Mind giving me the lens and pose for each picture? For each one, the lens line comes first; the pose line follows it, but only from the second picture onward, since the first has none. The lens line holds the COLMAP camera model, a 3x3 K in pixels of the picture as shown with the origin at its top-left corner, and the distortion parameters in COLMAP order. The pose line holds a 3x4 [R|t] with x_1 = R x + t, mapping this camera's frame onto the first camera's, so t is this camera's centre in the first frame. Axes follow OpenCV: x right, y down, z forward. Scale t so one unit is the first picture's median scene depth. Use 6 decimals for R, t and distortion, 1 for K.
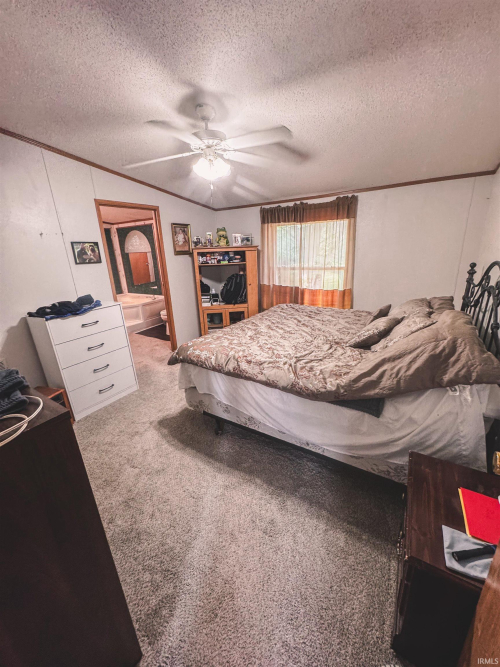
lens RADIAL K [[265.7, 0, 251.8], [0, 265.7, 334.5], [0, 0, 1]] dist [-0.003874, 0.000436]
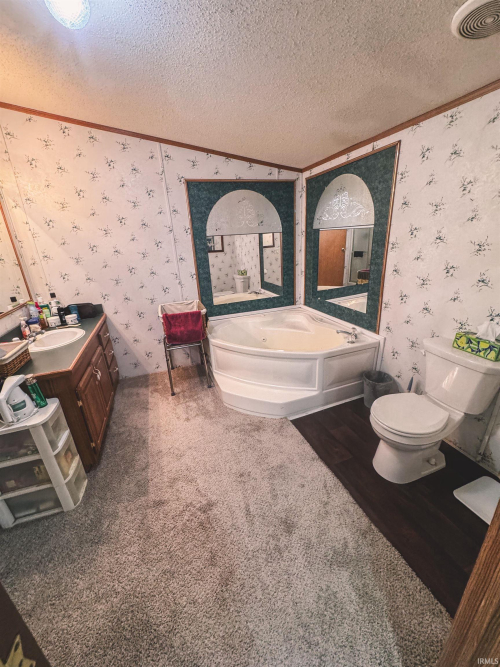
lens RADIAL K [[265.7, 0, 247.9], [0, 265.7, 334.9], [0, 0, 1]] dist [-0.003874, 0.000436]
pose [[0.785398, 0.212401, -0.581408, -0.247920], [-0.173630, 0.977171, 0.122433, -0.157186], [0.594140, 0.004791, 0.804347, 0.540892]]
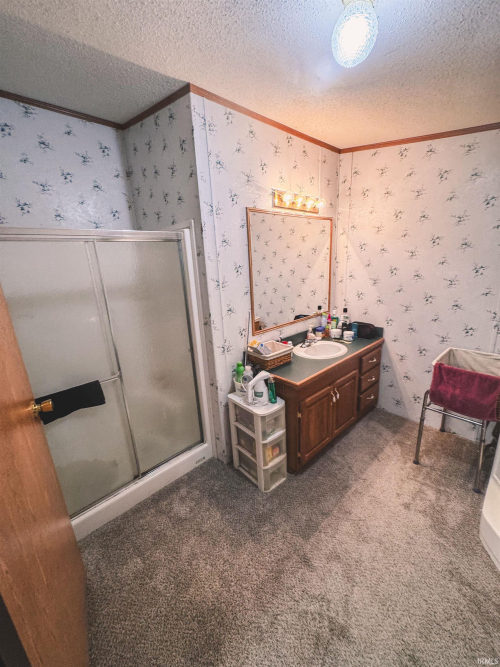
lens RADIAL K [[265.7, 0, 251.6], [0, 265.7, 334.5], [0, 0, 1]] dist [-0.003874, 0.000436]
pose [[-0.255472, 0.302948, -0.918127, -0.265859], [-0.247412, 0.897533, 0.364996, -0.207892], [0.934624, 0.320402, -0.154342, 0.632130]]
